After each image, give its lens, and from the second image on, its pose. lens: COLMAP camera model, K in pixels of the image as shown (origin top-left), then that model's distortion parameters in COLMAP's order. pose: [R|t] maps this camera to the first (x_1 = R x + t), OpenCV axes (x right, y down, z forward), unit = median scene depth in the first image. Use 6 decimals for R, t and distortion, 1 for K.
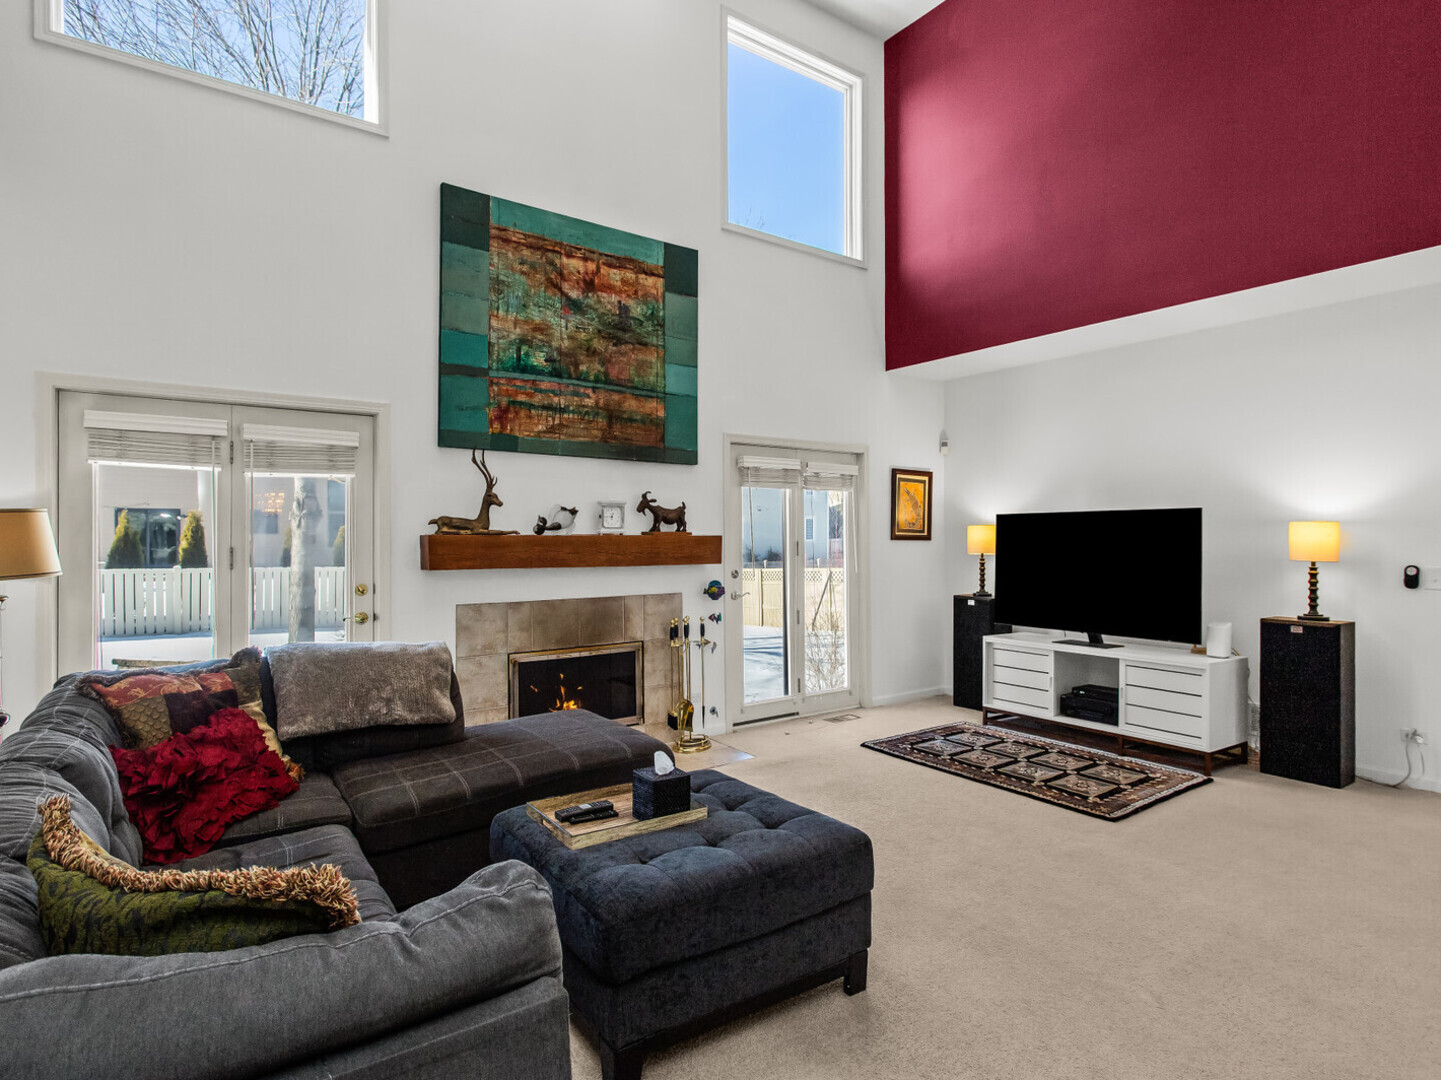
lens RADIAL K [[790.7, 0, 722.8], [0, 790.7, 538.6], [0, 0, 1]] dist [-0.003921, -0.000220]
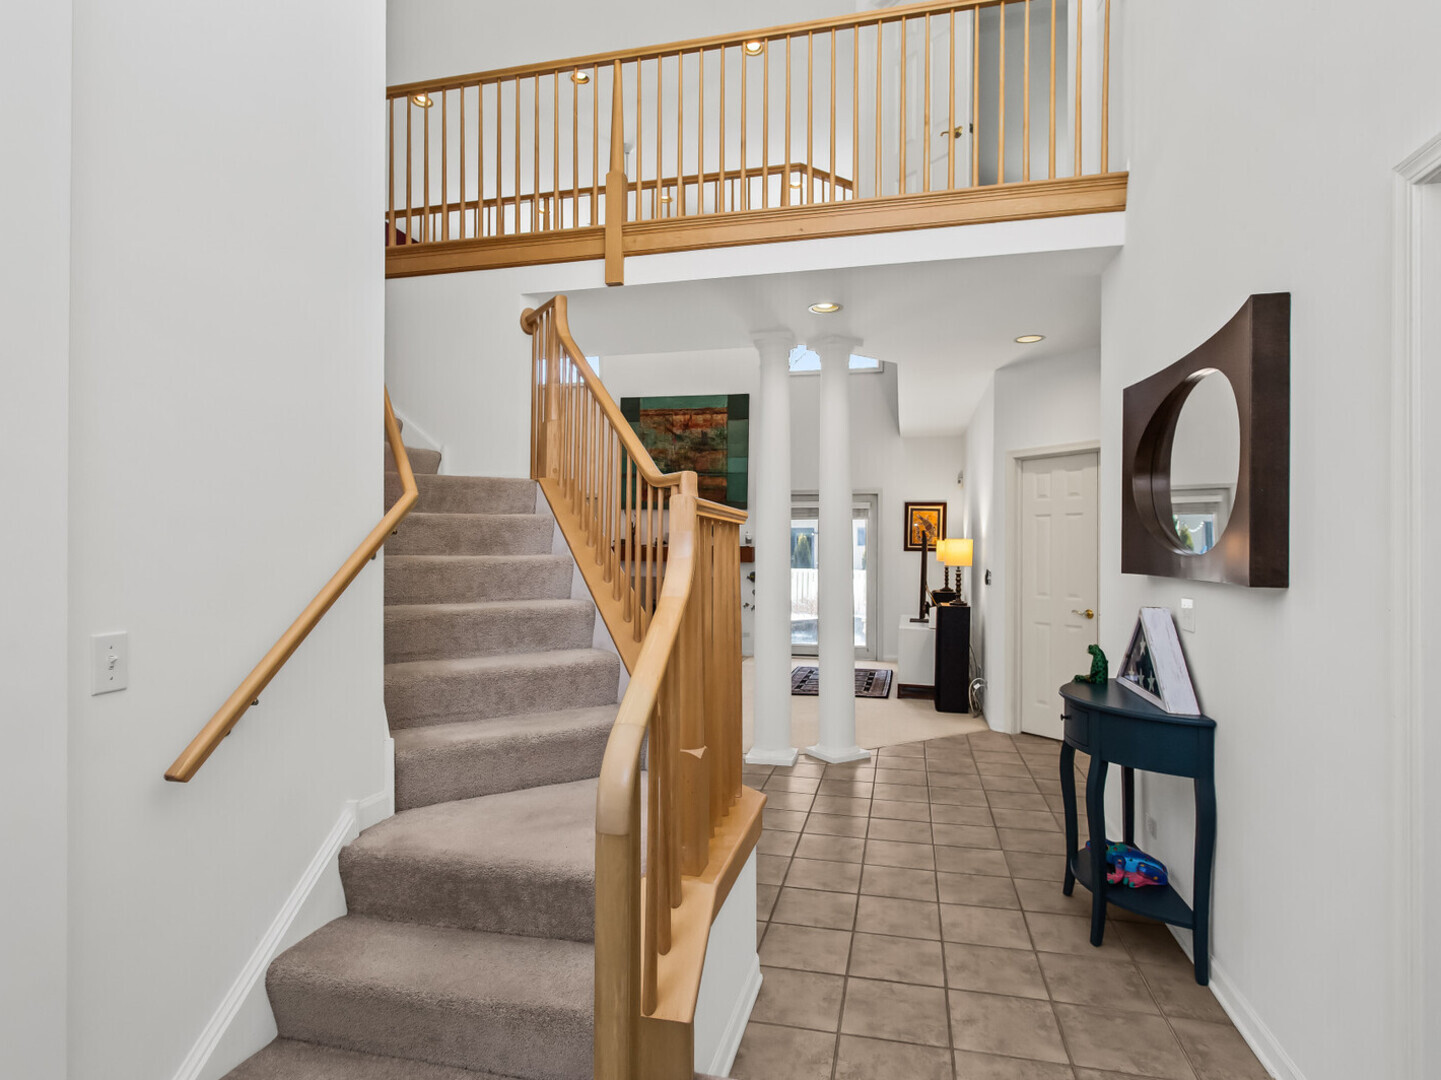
lens RADIAL K [[790.7, 0, 720.9], [0, 790.7, 547.3], [0, 0, 1]] dist [-0.003921, -0.000220]
pose [[0.668188, -0.000088, -0.743993, 1.365081], [-0.005950, 0.999967, -0.005462, 0.006069], [0.743969, 0.008076, 0.668165, -0.296777]]
